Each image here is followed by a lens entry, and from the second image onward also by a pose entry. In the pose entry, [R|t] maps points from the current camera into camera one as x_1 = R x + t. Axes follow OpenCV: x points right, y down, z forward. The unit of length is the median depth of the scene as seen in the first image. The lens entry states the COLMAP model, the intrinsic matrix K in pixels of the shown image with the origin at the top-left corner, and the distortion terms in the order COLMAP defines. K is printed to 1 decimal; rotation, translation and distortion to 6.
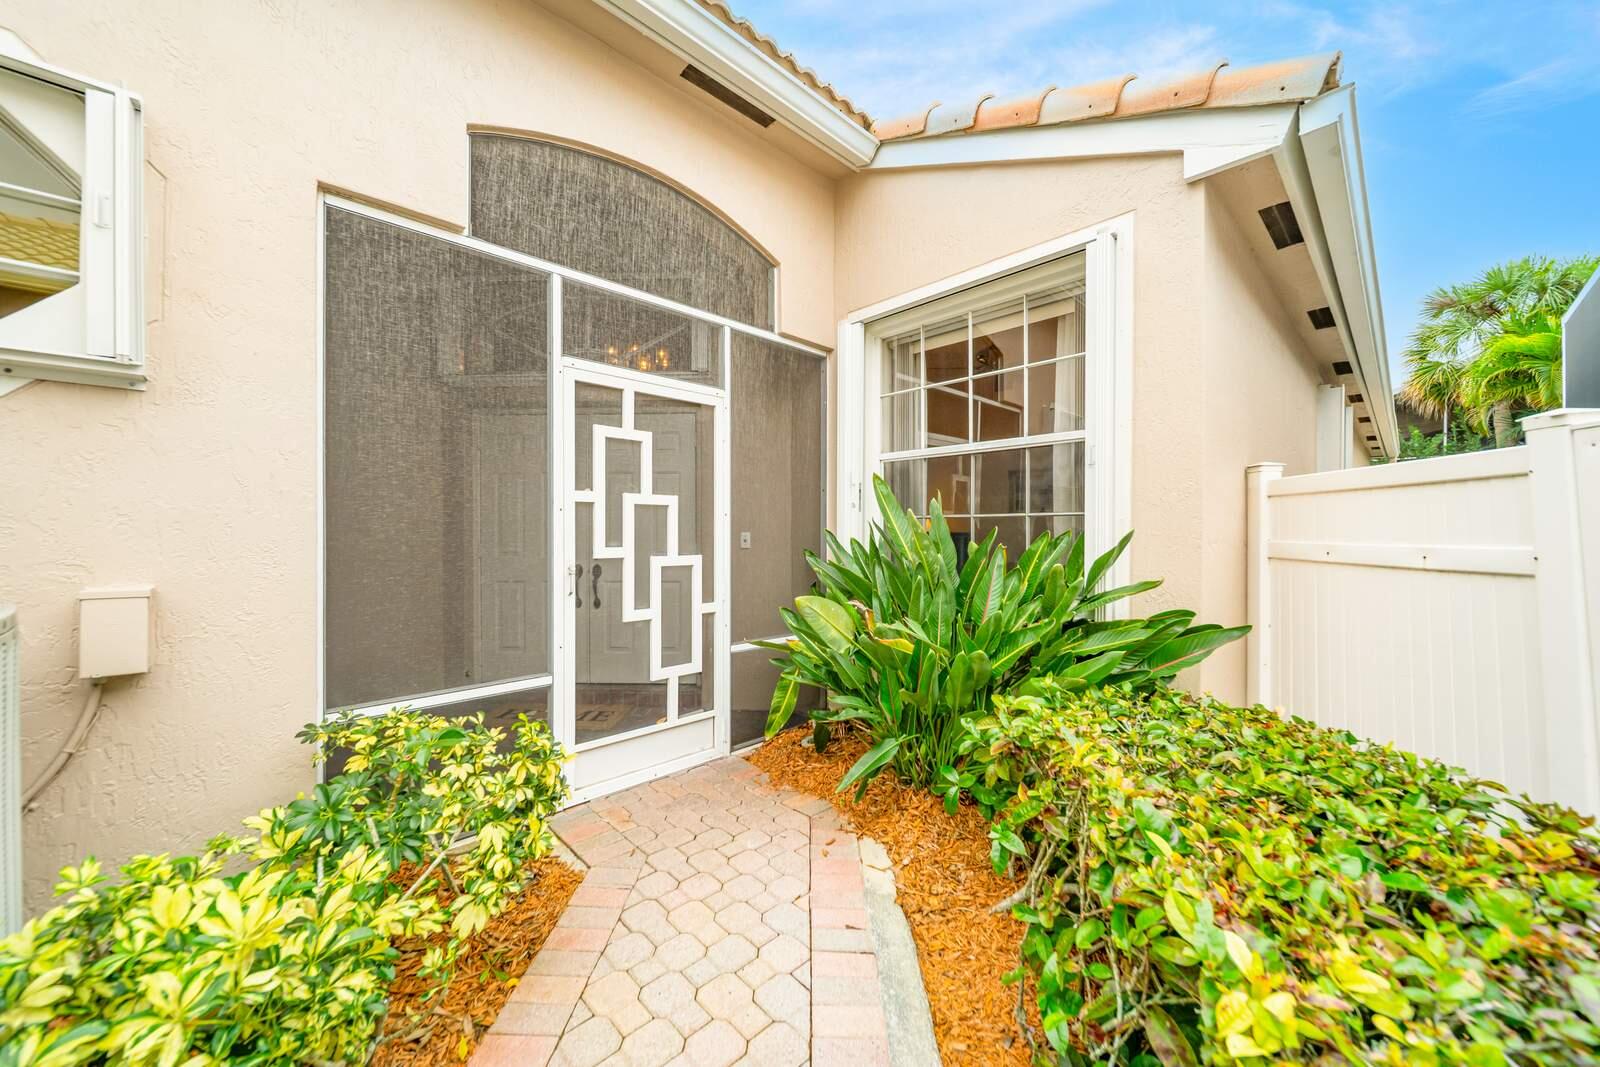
lens RADIAL K [[559.3, 0, 788.3], [0, 559.3, 536.8], [0, 0, 1]] dist [-0.006323, -0.000127]
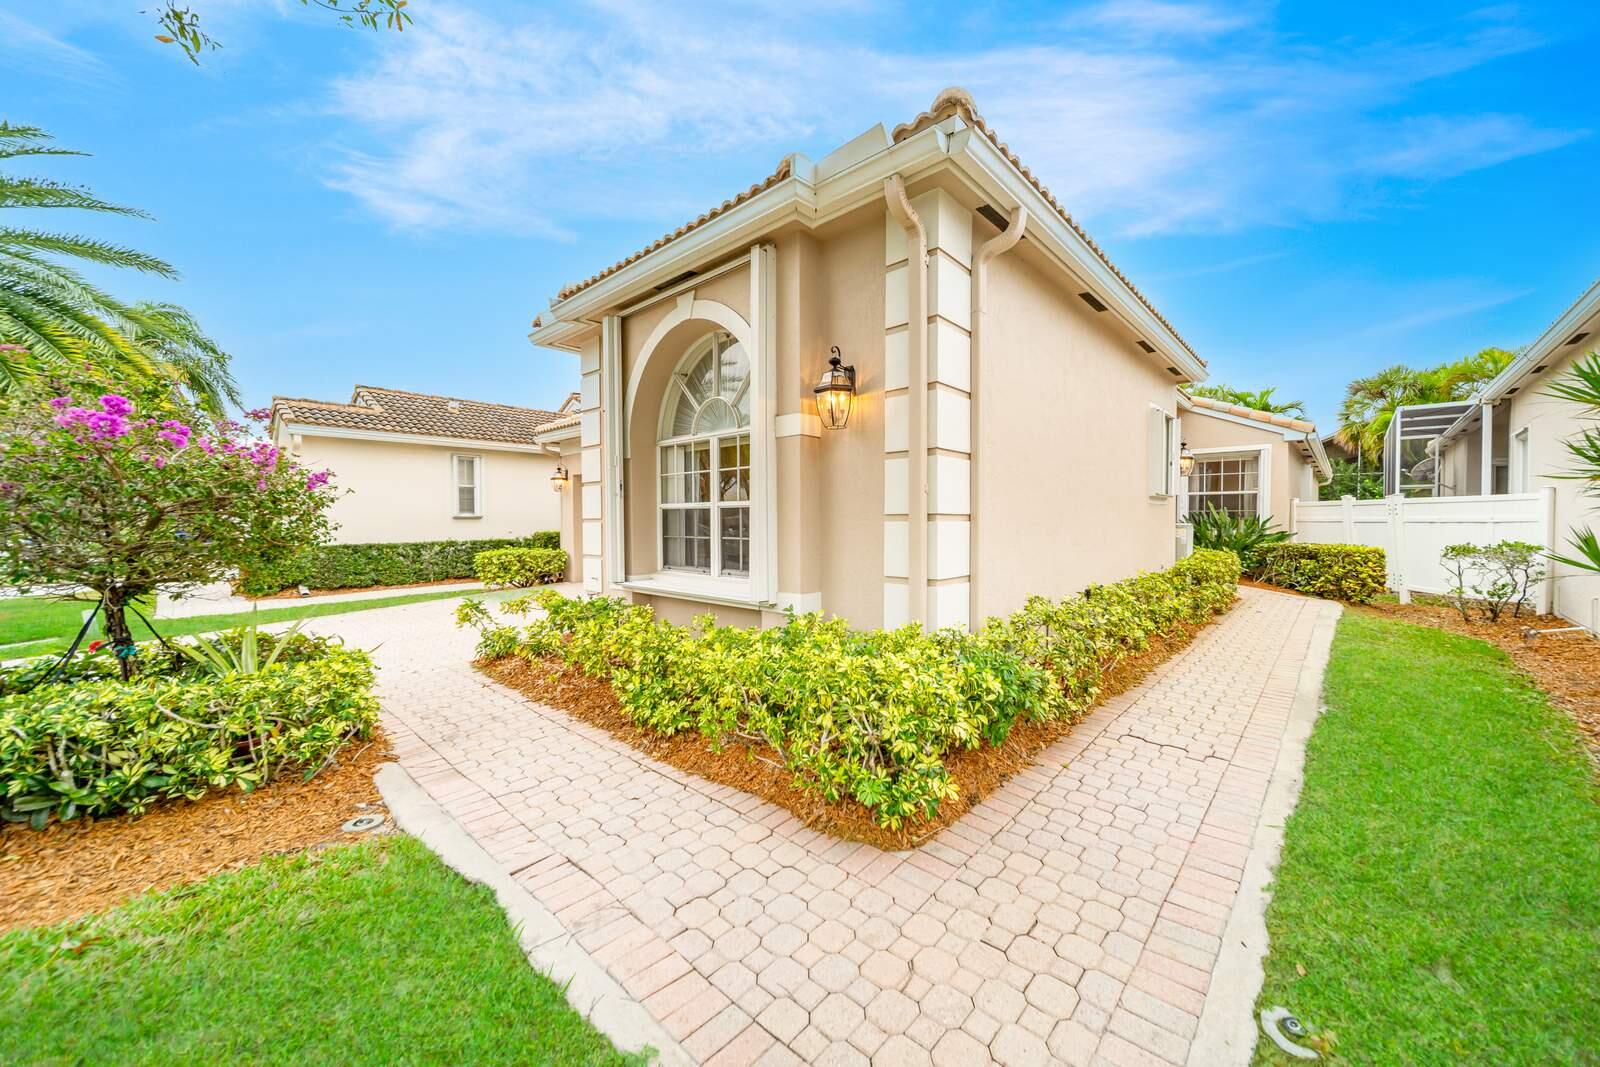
lens RADIAL K [[589.0, 0, 800.0], [0, 589.0, 533.5], [0, 0, 1]] dist [0.000823, -0.000347]
pose [[0.995971, -0.003619, 0.089604, -3.148569], [0.001856, 0.999803, 0.019744, 0.034066], [-0.089658, -0.019498, 0.995782, -2.981312]]
